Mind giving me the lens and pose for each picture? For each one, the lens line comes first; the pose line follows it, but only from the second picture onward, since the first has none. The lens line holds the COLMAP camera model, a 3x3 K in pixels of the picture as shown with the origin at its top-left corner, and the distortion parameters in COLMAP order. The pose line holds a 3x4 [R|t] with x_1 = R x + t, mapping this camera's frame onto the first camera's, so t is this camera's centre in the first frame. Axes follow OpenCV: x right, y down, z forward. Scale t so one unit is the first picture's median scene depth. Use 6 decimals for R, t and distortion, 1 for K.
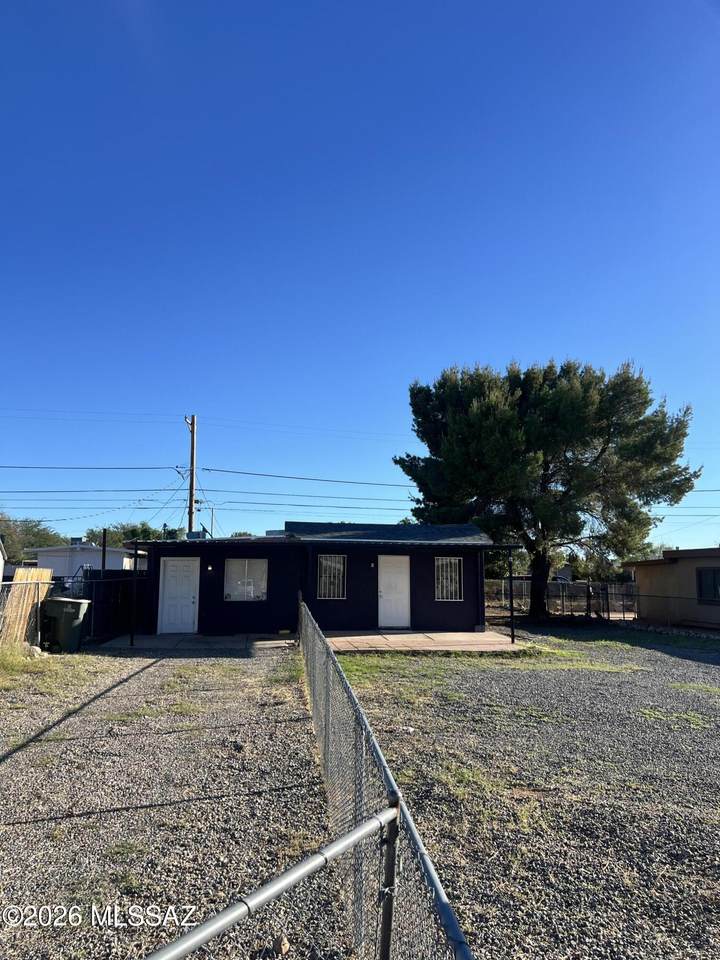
lens RADIAL K [[697.8, 0, 360.5], [0, 697.8, 497.6], [0, 0, 1]] dist [0.024627, -0.000016]
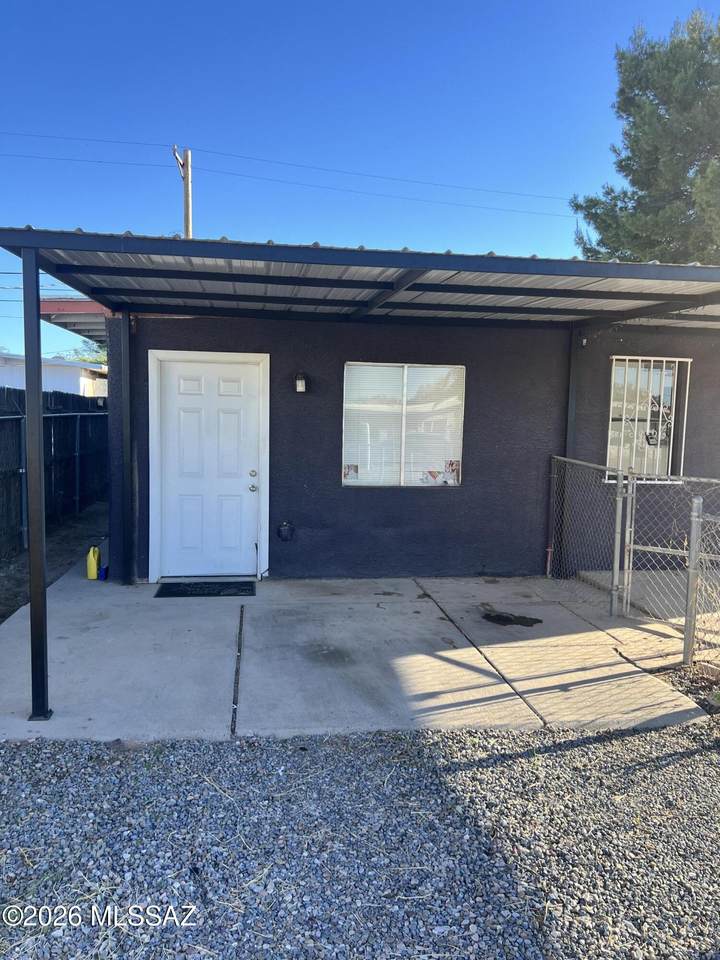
lens RADIAL K [[697.8, 0, 360.5], [0, 697.8, 497.6], [0, 0, 1]] dist [0.024627, -0.000016]
pose [[0.999836, 0.004124, 0.017606, -0.182070], [-0.007770, 0.977158, 0.212370, 0.077597], [-0.016328, -0.212472, 0.977031, 0.630915]]
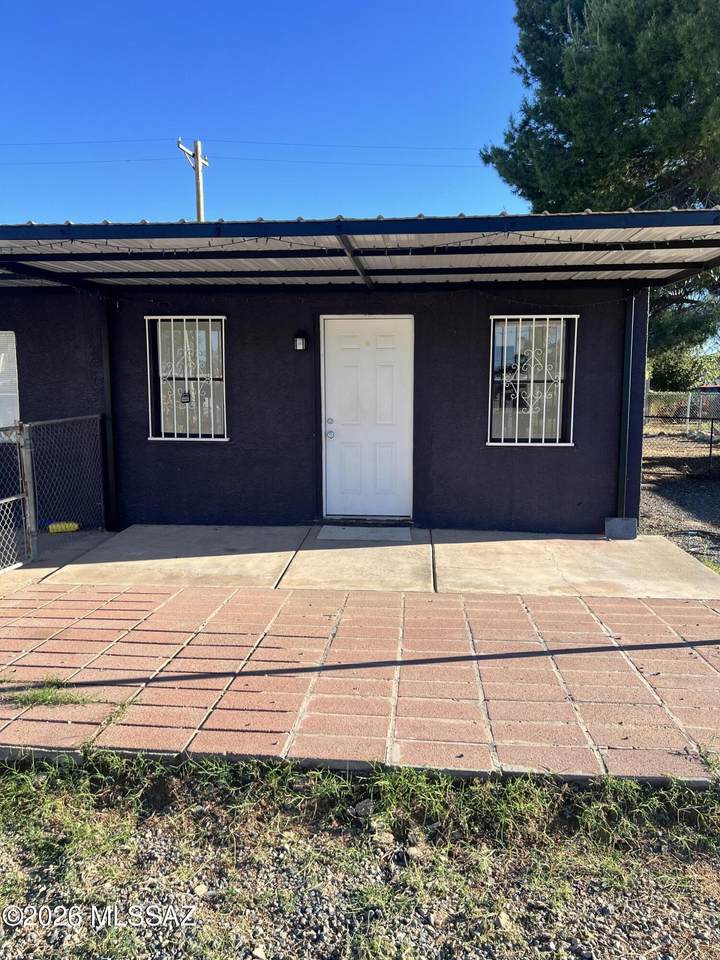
lens RADIAL K [[666.3, 0, 360.0], [0, 666.3, 480.0], [0, 0, 1]] dist [0.019804, -0.000465]
pose [[0.969758, 0.026569, -0.242619, 0.126888], [0.032169, 0.971472, 0.234964, 0.085226], [0.241940, -0.235663, 0.941237, 0.678133]]
